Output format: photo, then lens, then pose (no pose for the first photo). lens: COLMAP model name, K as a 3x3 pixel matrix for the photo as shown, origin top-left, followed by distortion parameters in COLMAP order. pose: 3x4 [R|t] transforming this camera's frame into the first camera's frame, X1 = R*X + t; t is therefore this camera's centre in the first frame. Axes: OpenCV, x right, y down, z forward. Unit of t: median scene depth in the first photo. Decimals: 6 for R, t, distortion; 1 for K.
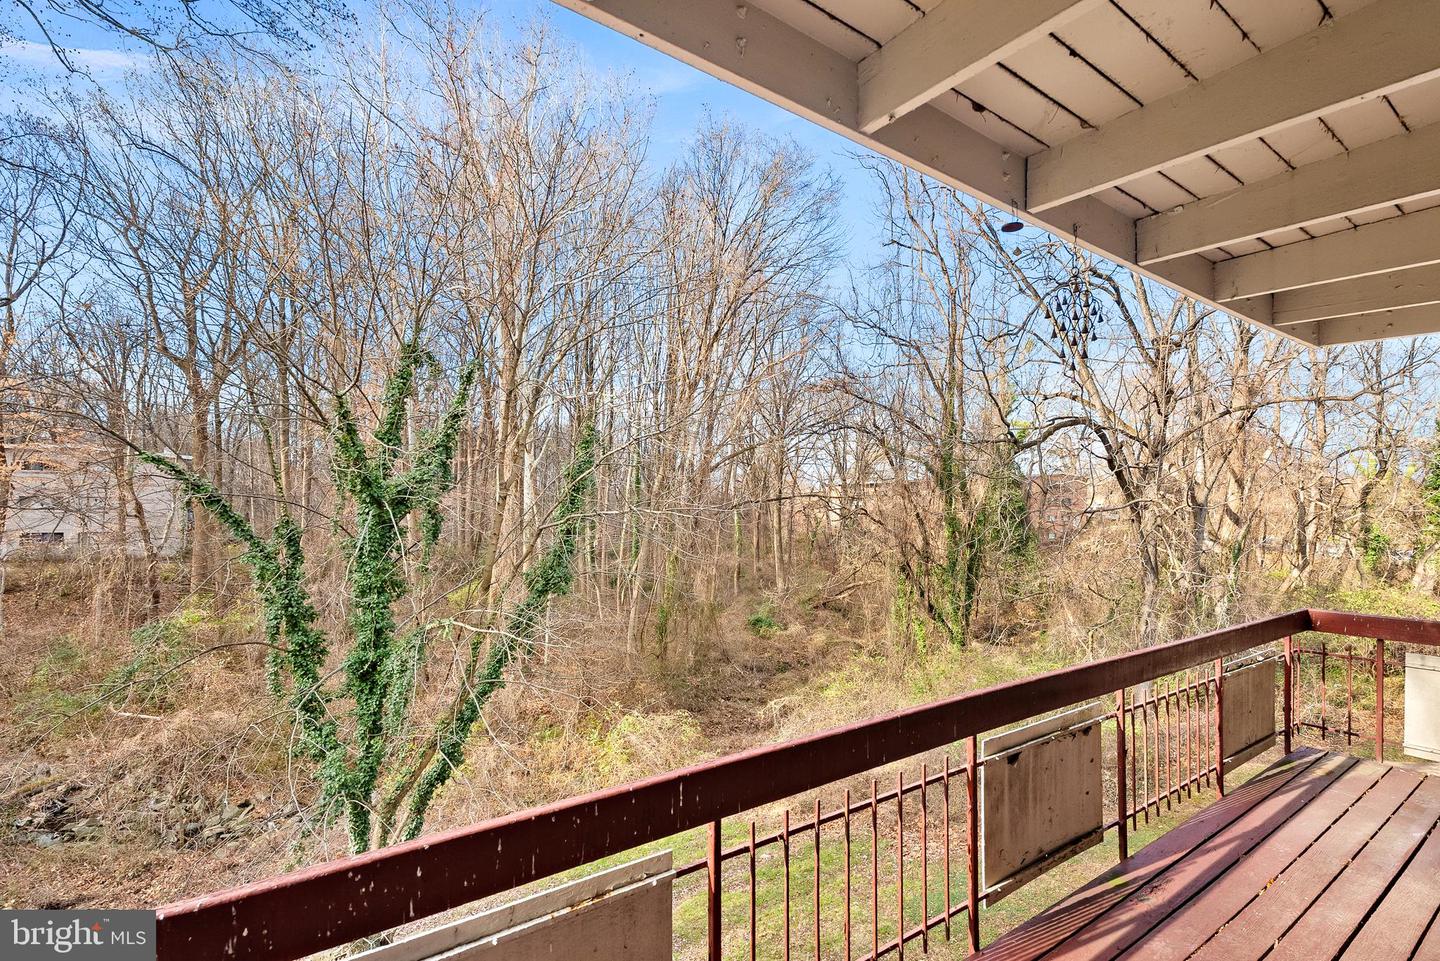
lens RADIAL K [[648.6, 0, 702.0], [0, 648.6, 513.3], [0, 0, 1]] dist [-0.007168, 0.002238]
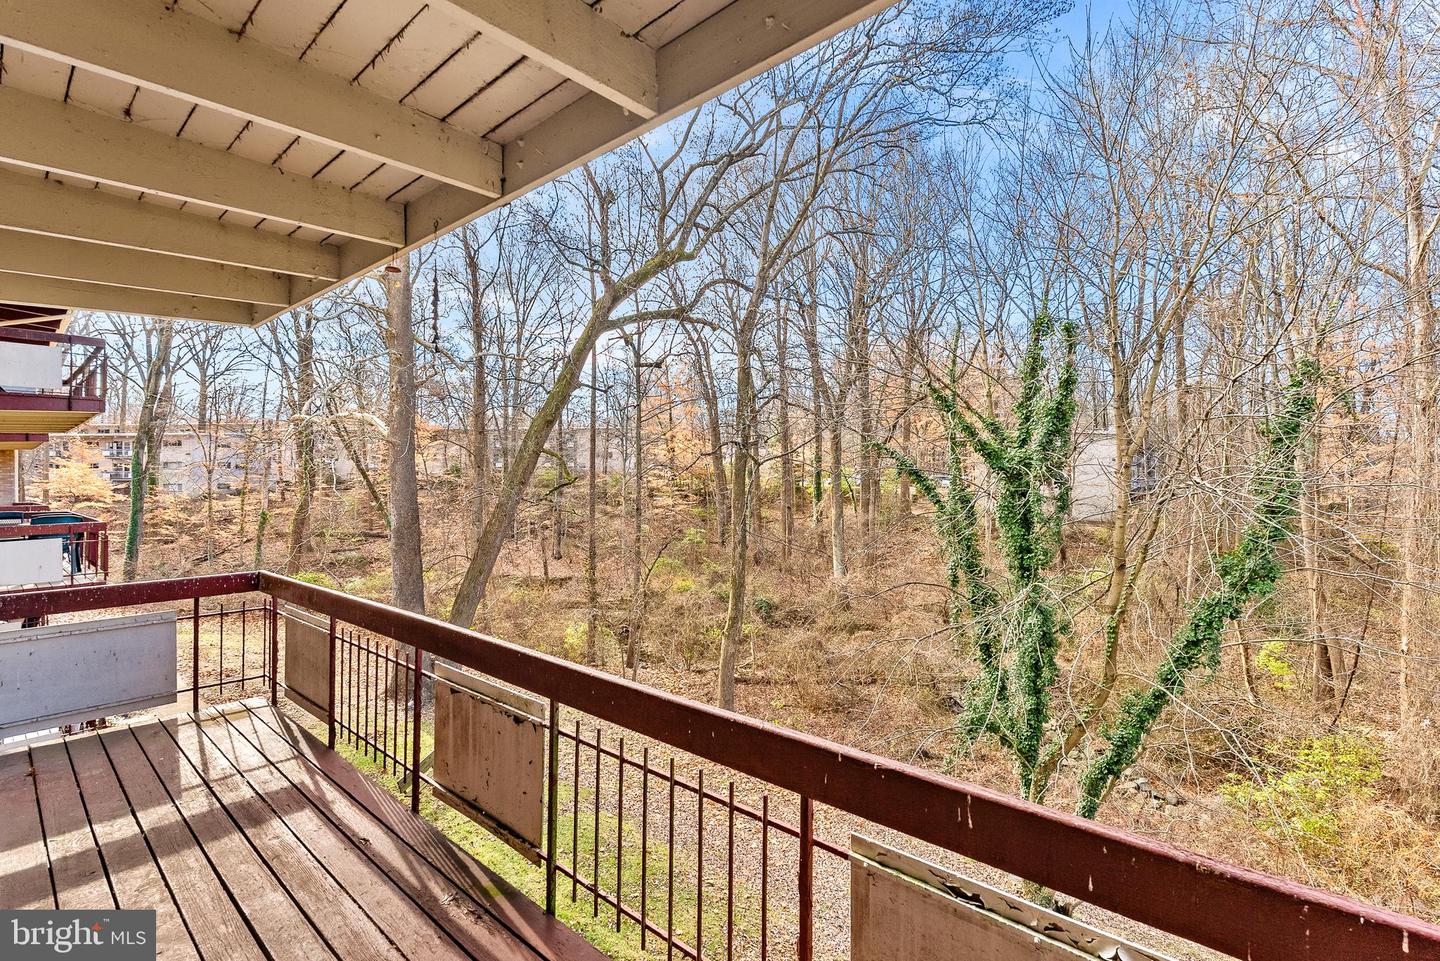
lens RADIAL K [[648.6, 0, 722.7], [0, 648.6, 477.5], [0, 0, 1]] dist [-0.007168, 0.002238]
pose [[0.256973, -0.007137, -0.966392, 1.276535], [0.003629, 0.999973, -0.006420, 0.003018], [0.966412, -0.001857, 0.256992, 0.864053]]
